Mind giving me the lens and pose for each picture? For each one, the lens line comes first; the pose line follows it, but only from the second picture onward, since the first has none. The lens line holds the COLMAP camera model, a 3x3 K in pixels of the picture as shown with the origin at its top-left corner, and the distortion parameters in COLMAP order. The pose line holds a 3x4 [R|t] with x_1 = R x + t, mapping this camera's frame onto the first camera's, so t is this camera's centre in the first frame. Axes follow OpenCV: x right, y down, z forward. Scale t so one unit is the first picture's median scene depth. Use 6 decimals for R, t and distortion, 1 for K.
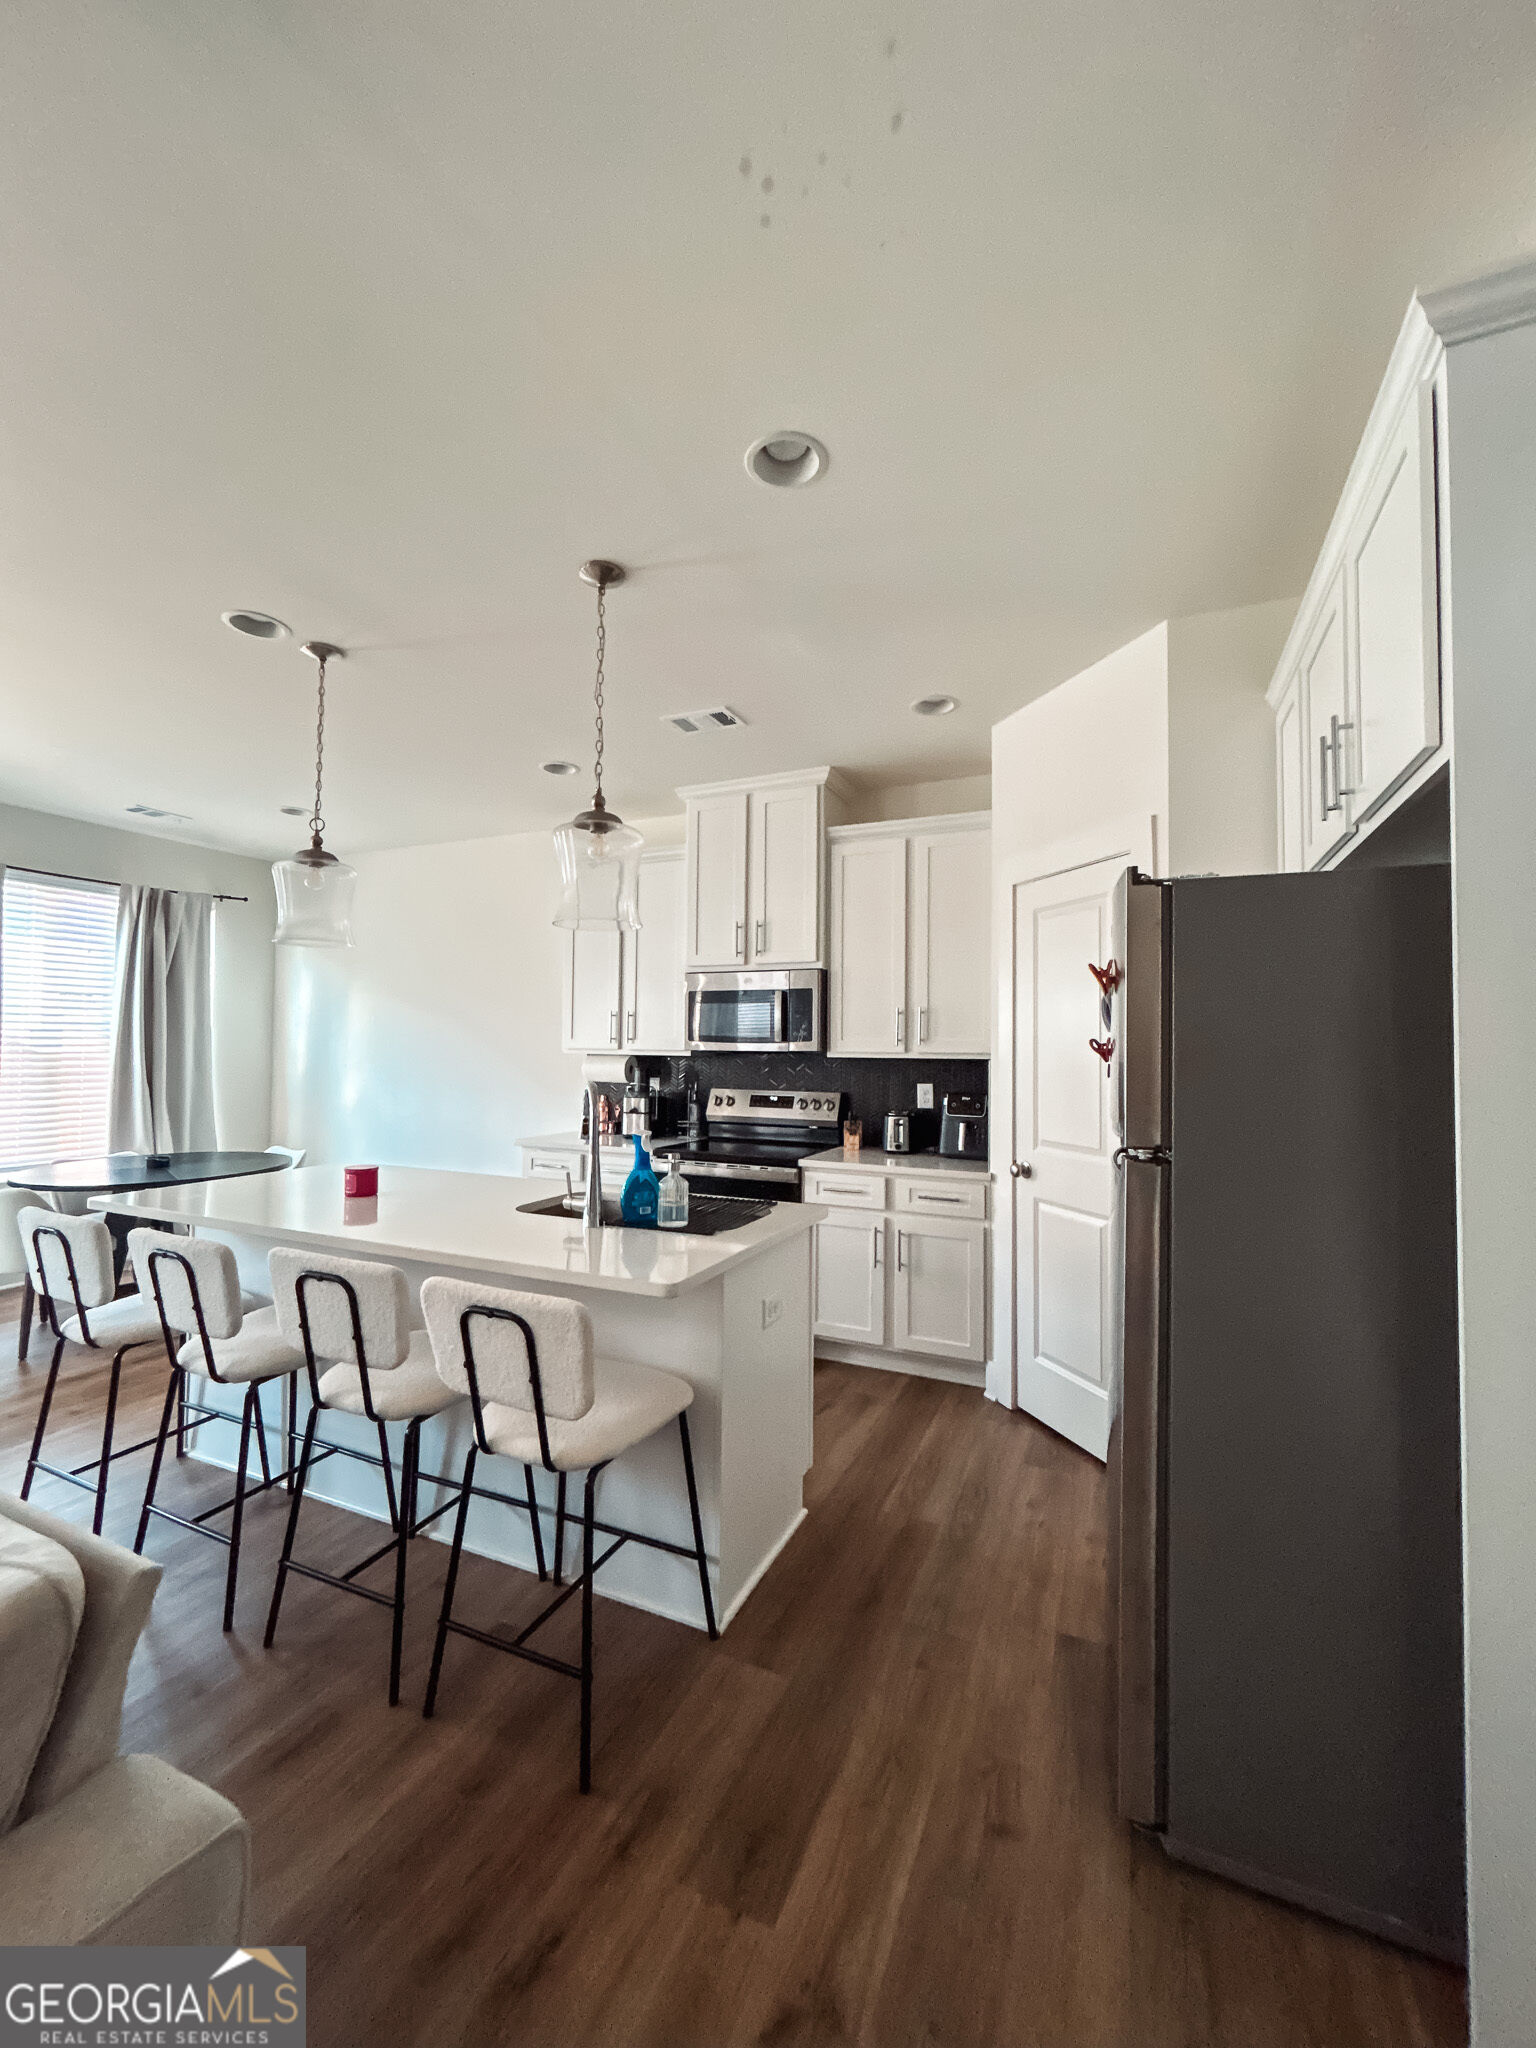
lens RADIAL K [[823.4, 0, 768.0], [0, 823.4, 1024.0], [0, 0, 1]] dist [0.003602, 0.000276]
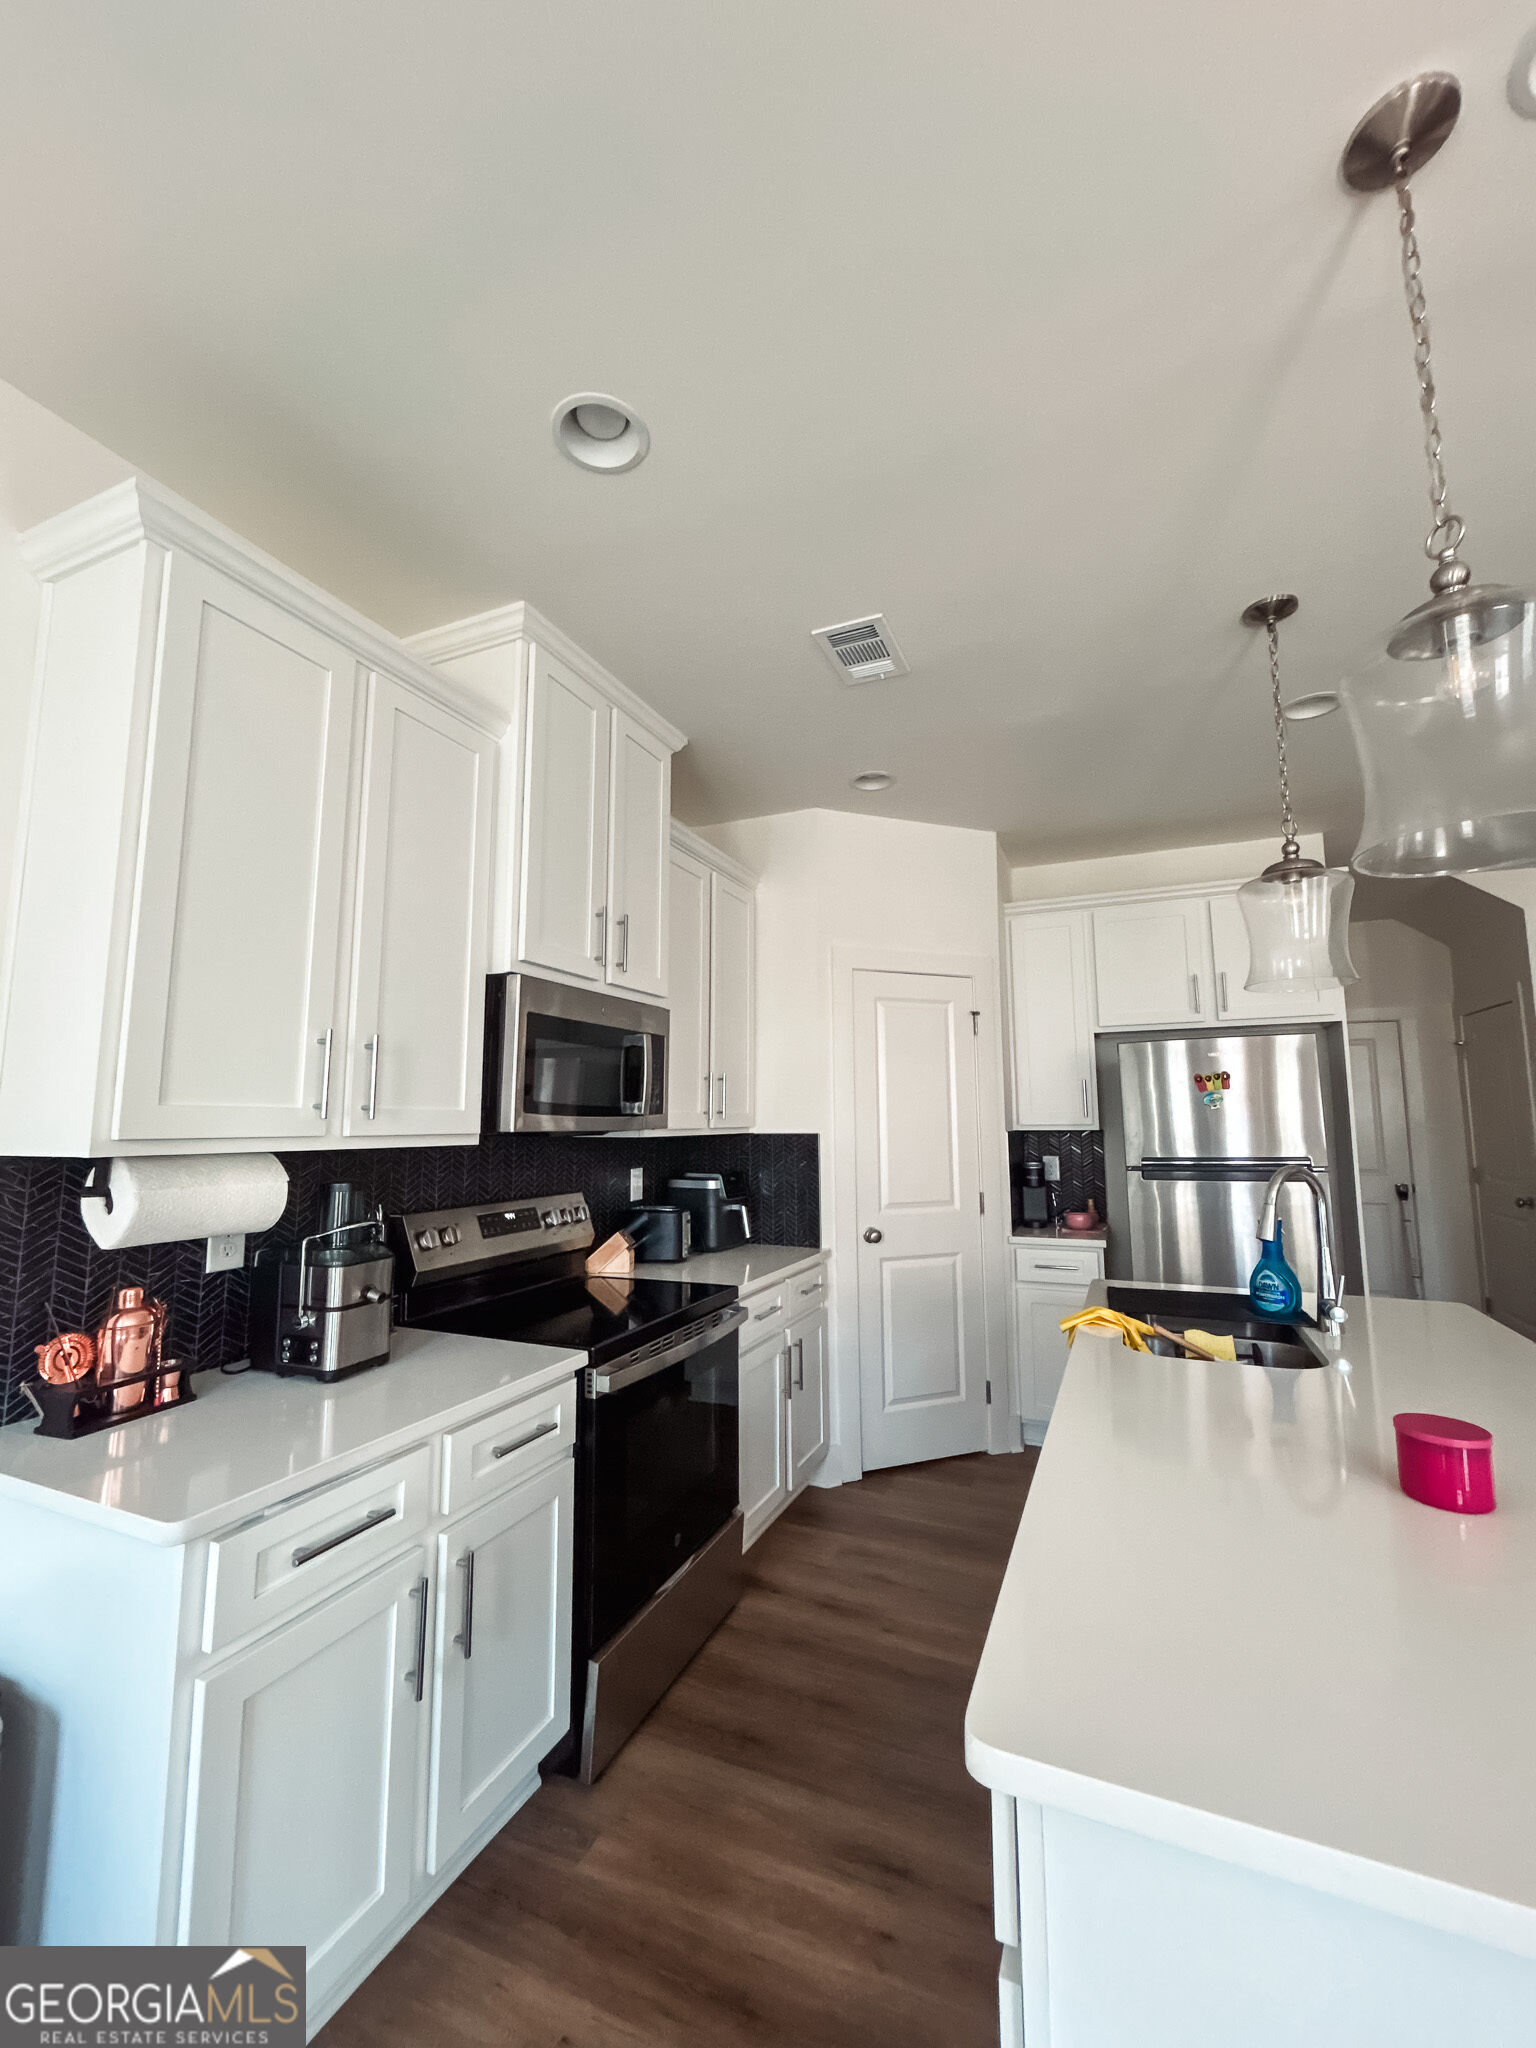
lens RADIAL K [[822.3, 0, 768.0], [0, 822.3, 1024.0], [0, 0, 1]] dist [-0.010108, 0.003018]
pose [[-0.011559, 0.106330, 0.994264, -0.607886], [-0.023998, 0.994014, -0.106583, 0.017032], [-0.999645, -0.025092, -0.008938, 0.899442]]
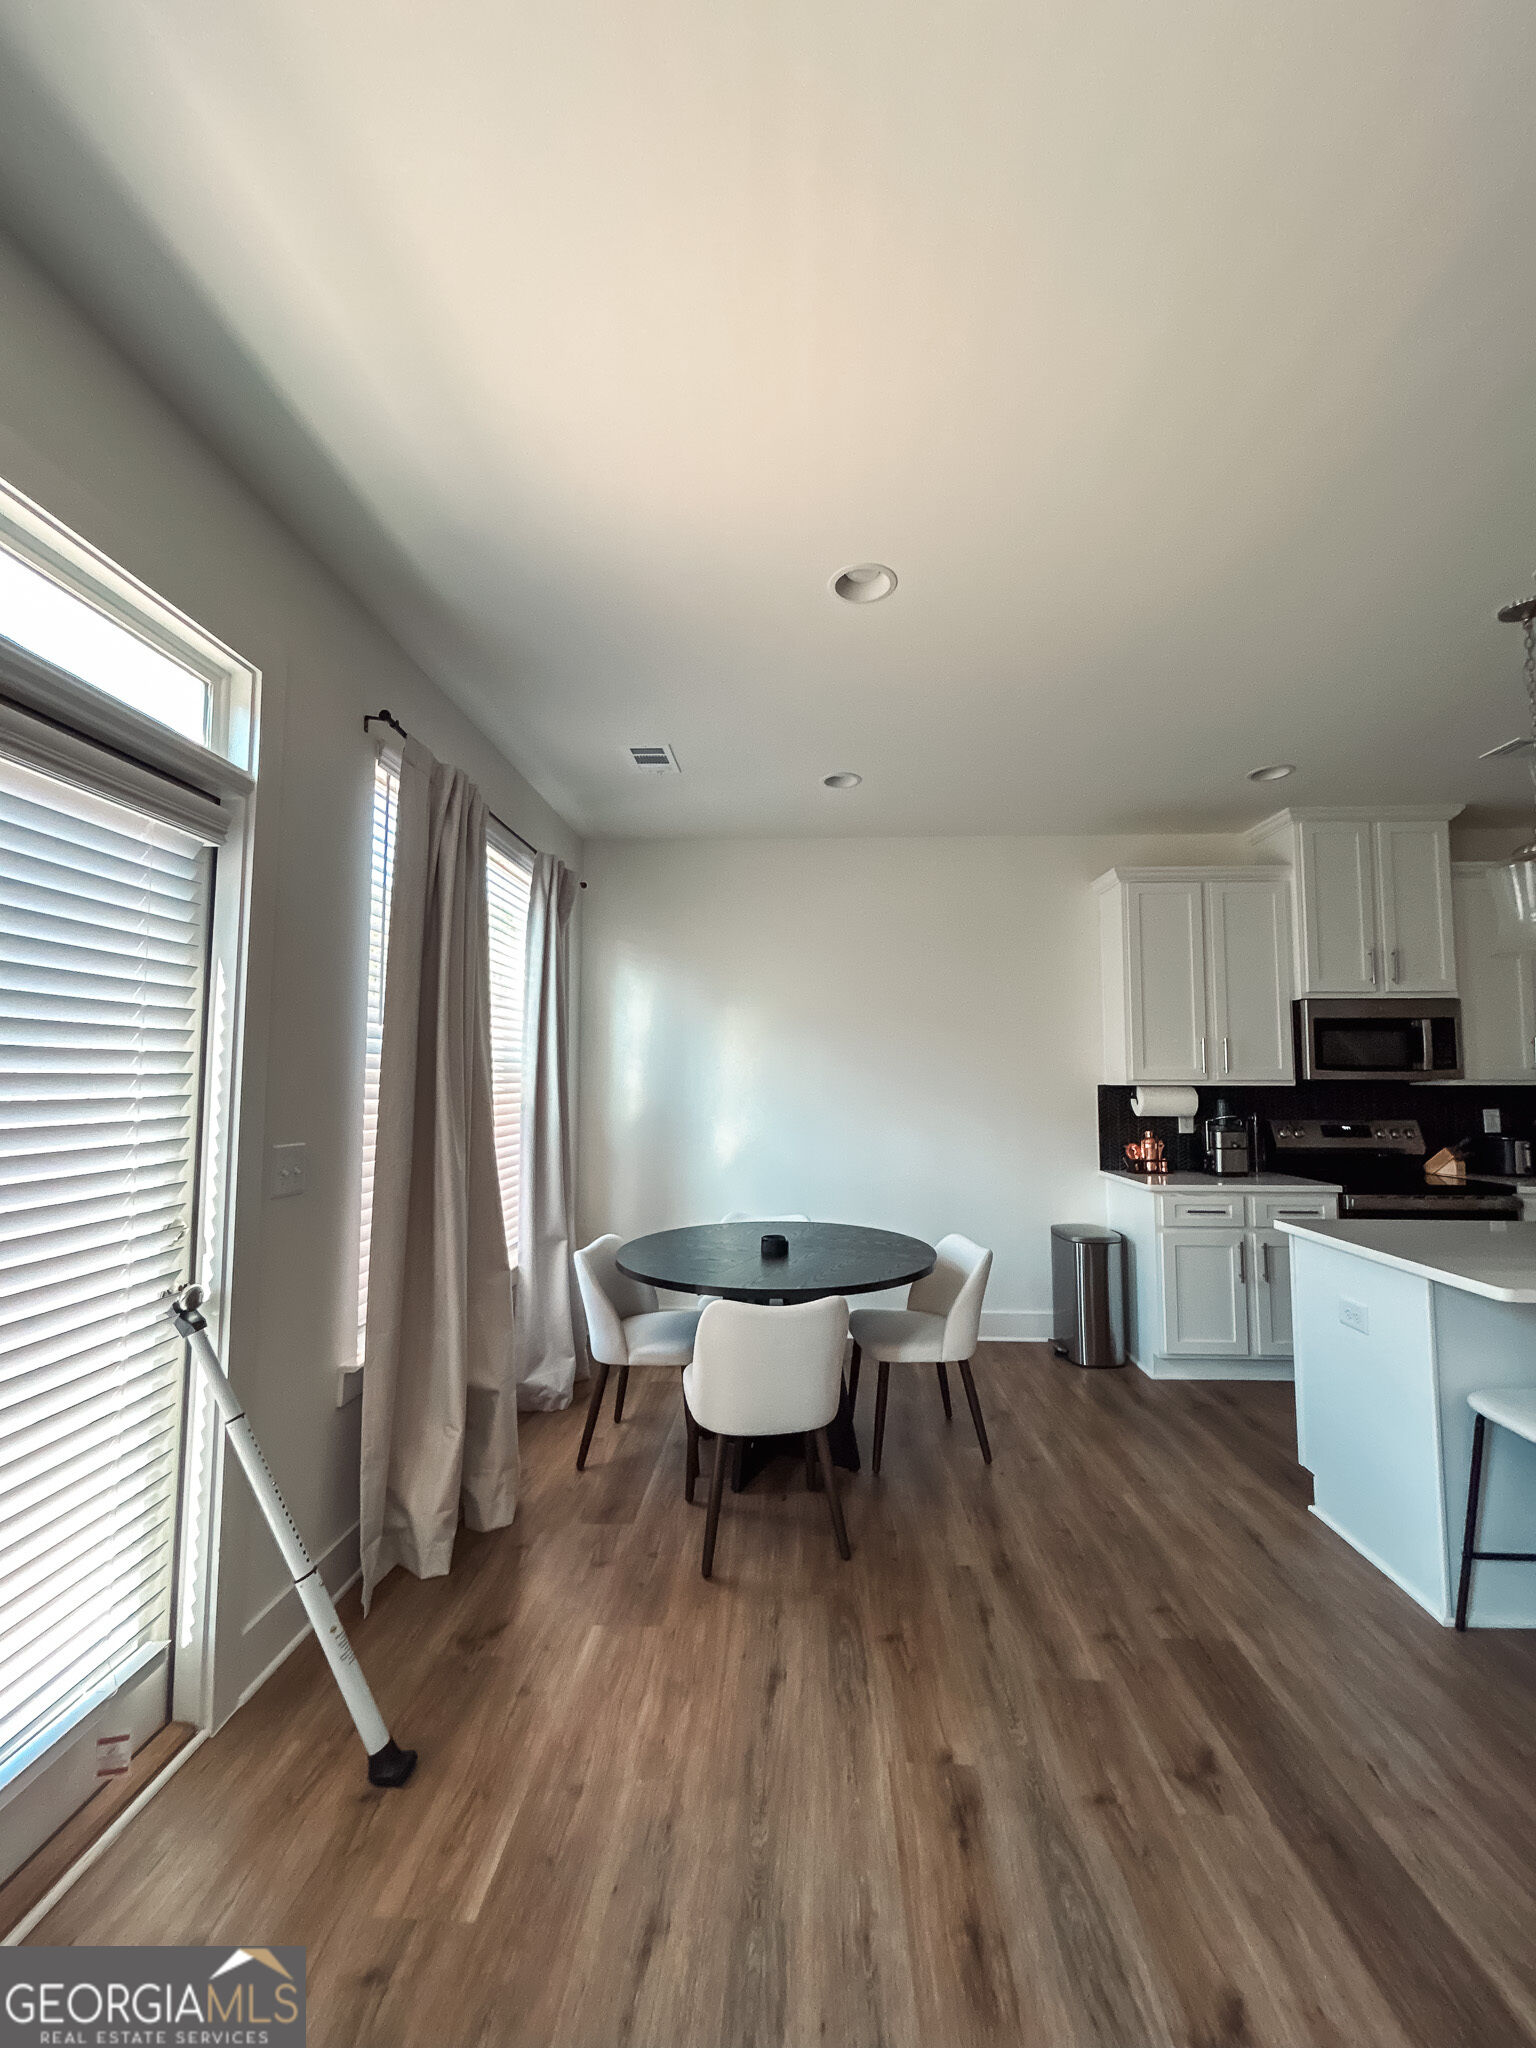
lens RADIAL K [[823.4, 0, 768.0], [0, 823.4, 1024.0], [0, 0, 1]] dist [0.003602, 0.000276]
pose [[0.929615, 0.015519, 0.368205, -1.089803], [-0.001838, 0.999296, -0.037478, 0.004220], [-0.368527, 0.034163, 0.928989, 0.354468]]
